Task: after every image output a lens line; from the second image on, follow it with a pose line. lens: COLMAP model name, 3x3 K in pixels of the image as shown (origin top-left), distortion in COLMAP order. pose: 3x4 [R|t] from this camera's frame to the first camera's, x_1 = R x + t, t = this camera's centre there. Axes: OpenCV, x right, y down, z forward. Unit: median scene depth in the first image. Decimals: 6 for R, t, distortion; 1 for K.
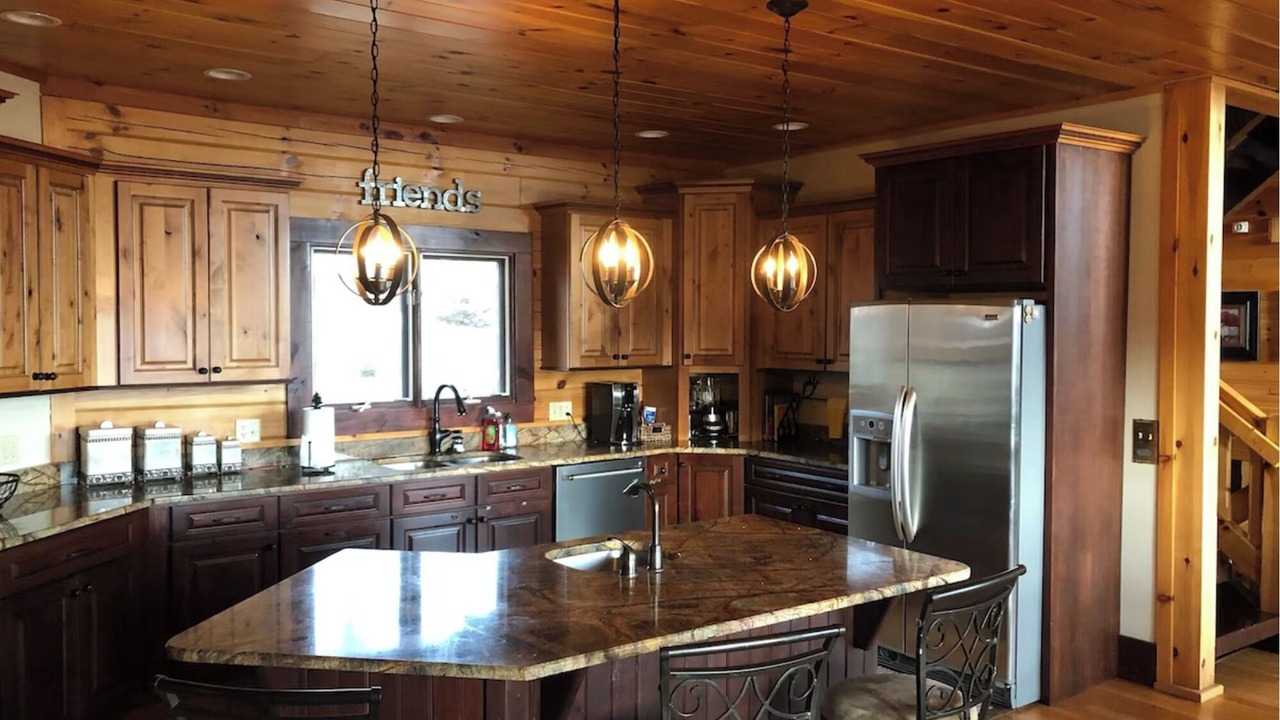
lens RADIAL K [[1038.5, 0, 634.1], [0, 1038.5, 359.7], [0, 0, 1]] dist [0.003655, 0.027917]
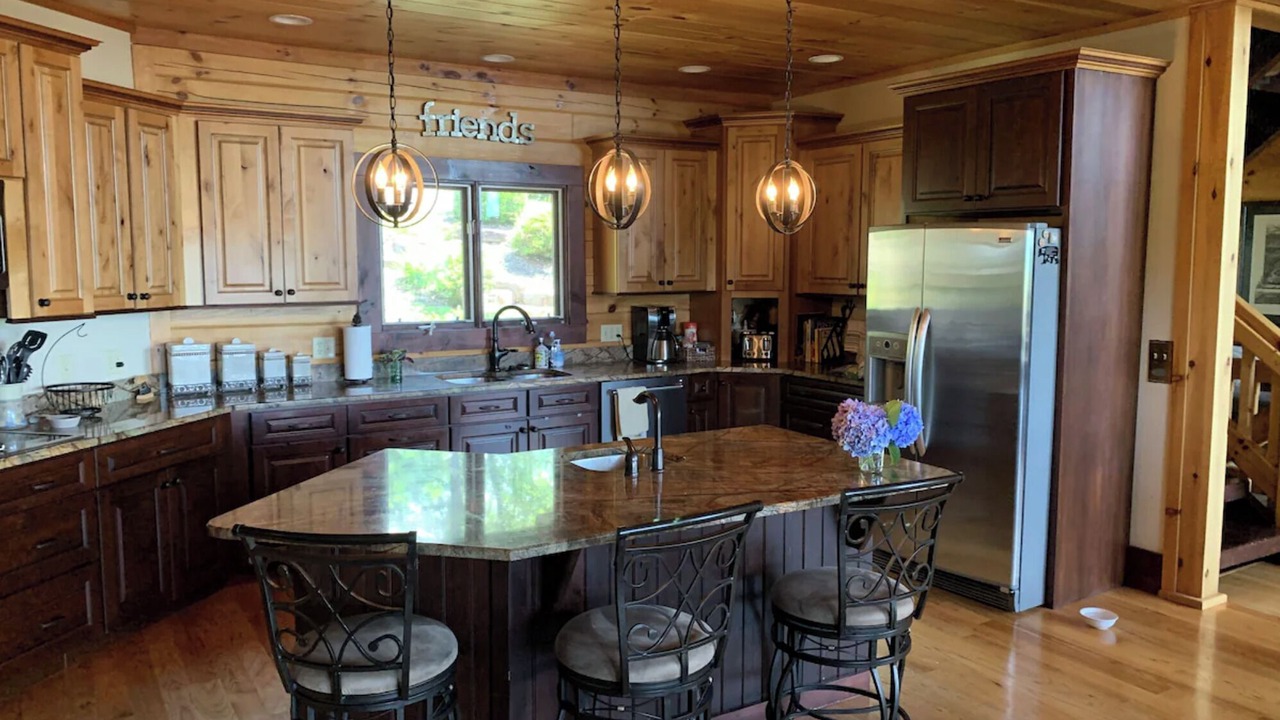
lens RADIAL K [[975.2, 0, 636.6], [0, 975.2, 356.6], [0, 0, 1]] dist [0.028281, -0.037358]
pose [[0.996003, 0.006232, -0.089104, 0.060842], [-0.000323, 0.997808, 0.066171, 0.009434], [0.089321, -0.065878, 0.993822, -0.010795]]
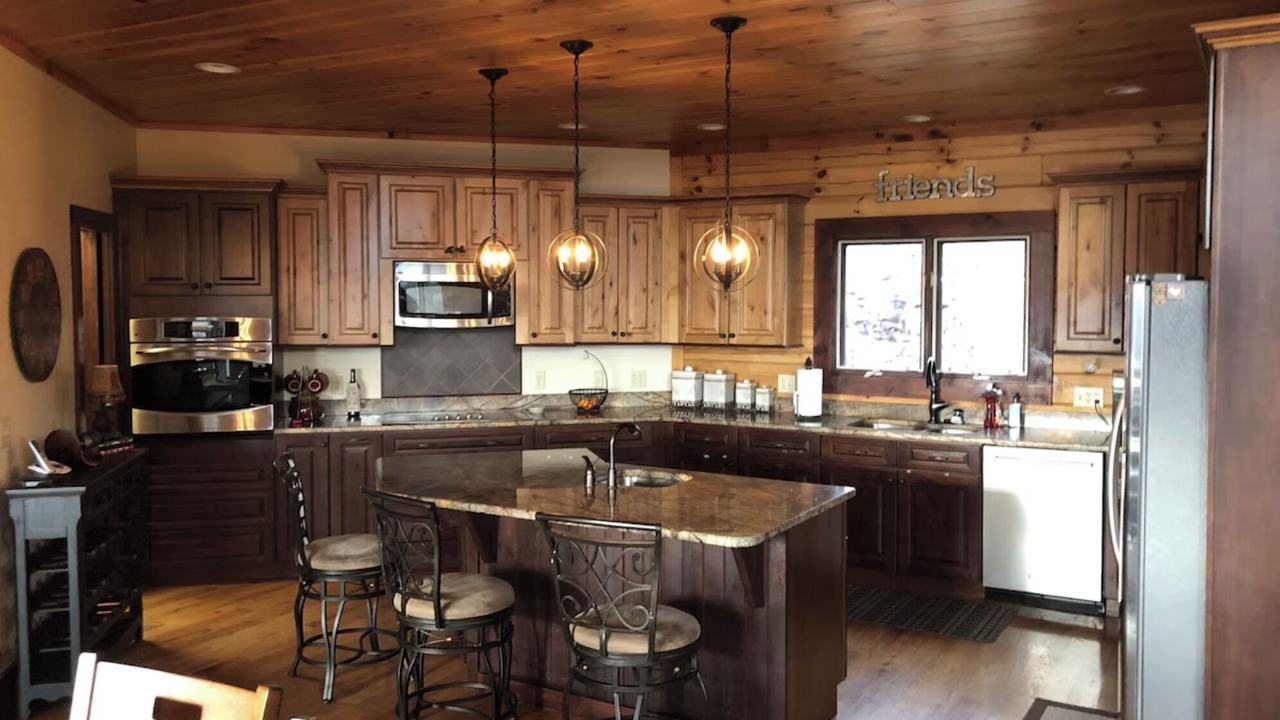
lens RADIAL K [[1038.5, 0, 629.2], [0, 1038.5, 357.7], [0, 0, 1]] dist [0.003655, 0.027917]
pose [[0.371249, 0.054041, -0.926959, 0.864841], [-0.035046, 0.998409, 0.044170, -0.017801], [0.927872, 0.016088, 0.372552, 0.353647]]
